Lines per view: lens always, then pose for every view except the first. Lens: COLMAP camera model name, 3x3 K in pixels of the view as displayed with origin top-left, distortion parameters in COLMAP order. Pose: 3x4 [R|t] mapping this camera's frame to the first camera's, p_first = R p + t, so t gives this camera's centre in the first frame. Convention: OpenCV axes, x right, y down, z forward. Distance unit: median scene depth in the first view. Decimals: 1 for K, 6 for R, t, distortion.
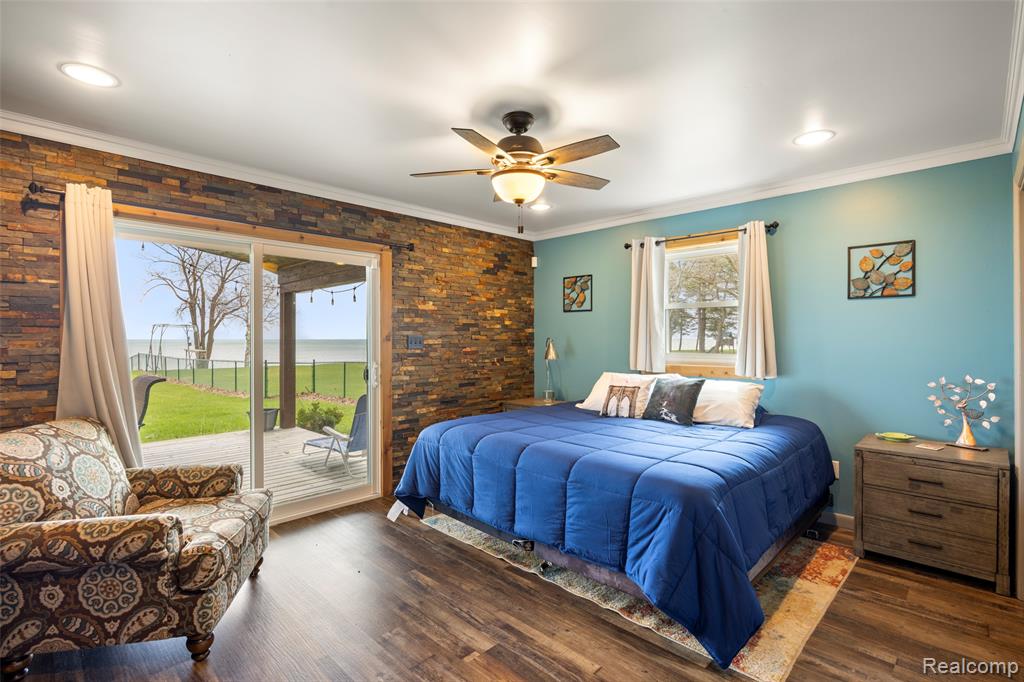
lens RADIAL K [[484.8, 0, 512.0], [0, 484.8, 341.0], [0, 0, 1]] dist [-0.002315, -0.000194]
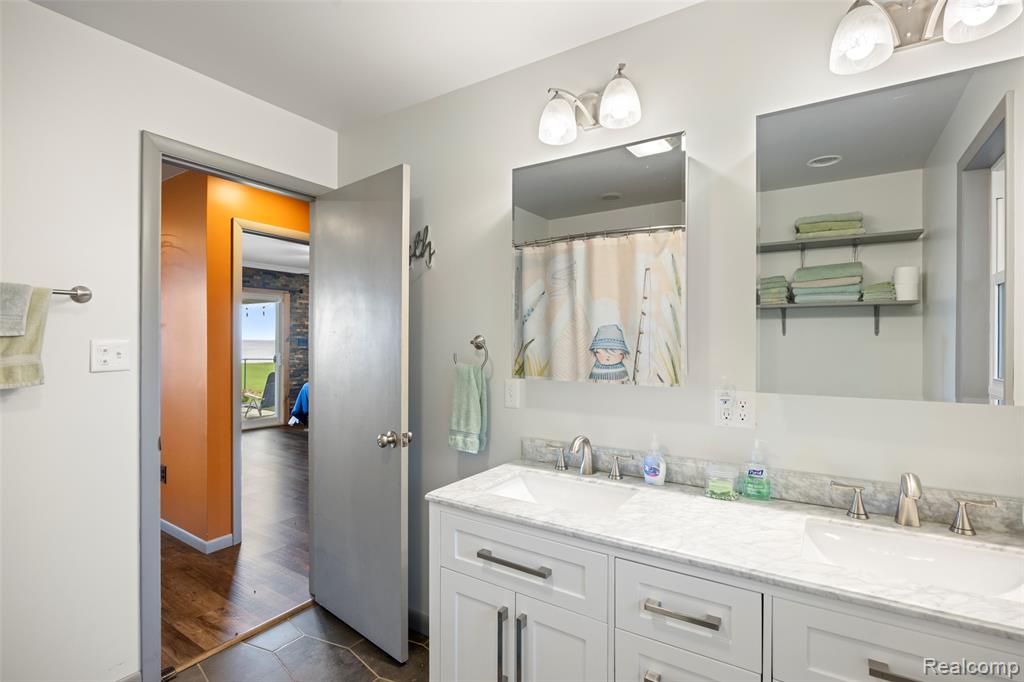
lens RADIAL K [[484.8, 0, 512.0], [0, 484.8, 341.0], [0, 0, 1]] dist [-0.002315, -0.000194]
pose [[0.980999, 0.003975, 0.193972, 0.230630], [-0.002537, 0.999967, -0.007658, 0.010671], [-0.193996, 0.007021, 0.980977, -0.998843]]
